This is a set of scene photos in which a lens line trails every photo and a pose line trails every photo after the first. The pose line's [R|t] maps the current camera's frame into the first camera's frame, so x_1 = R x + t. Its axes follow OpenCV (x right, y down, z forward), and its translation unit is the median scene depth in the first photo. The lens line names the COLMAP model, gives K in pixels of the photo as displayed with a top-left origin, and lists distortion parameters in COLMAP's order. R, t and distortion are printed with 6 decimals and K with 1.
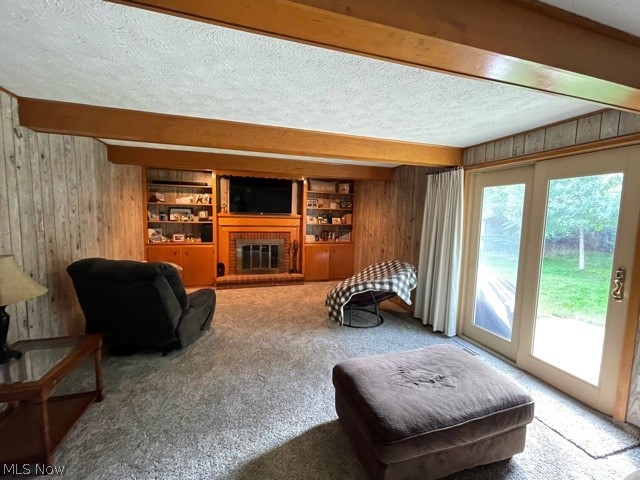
lens RADIAL K [[257.0, 0, 315.9], [0, 257.0, 238.1], [0, 0, 1]] dist [-0.000434, 0.000067]
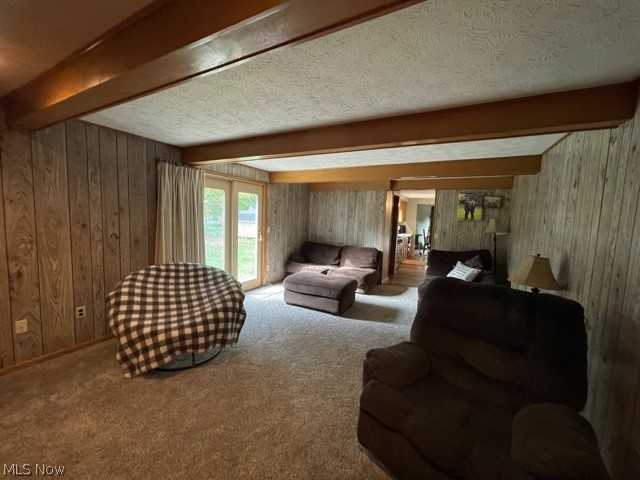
lens RADIAL K [[257.0, 0, 316.0], [0, 257.0, 238.6], [0, 0, 1]] dist [-0.000434, 0.000067]
pose [[-0.705795, -0.111503, 0.699586, -0.529773], [0.010682, 0.985748, 0.167890, -0.109468], [-0.708336, 0.125969, -0.694544, 1.107690]]
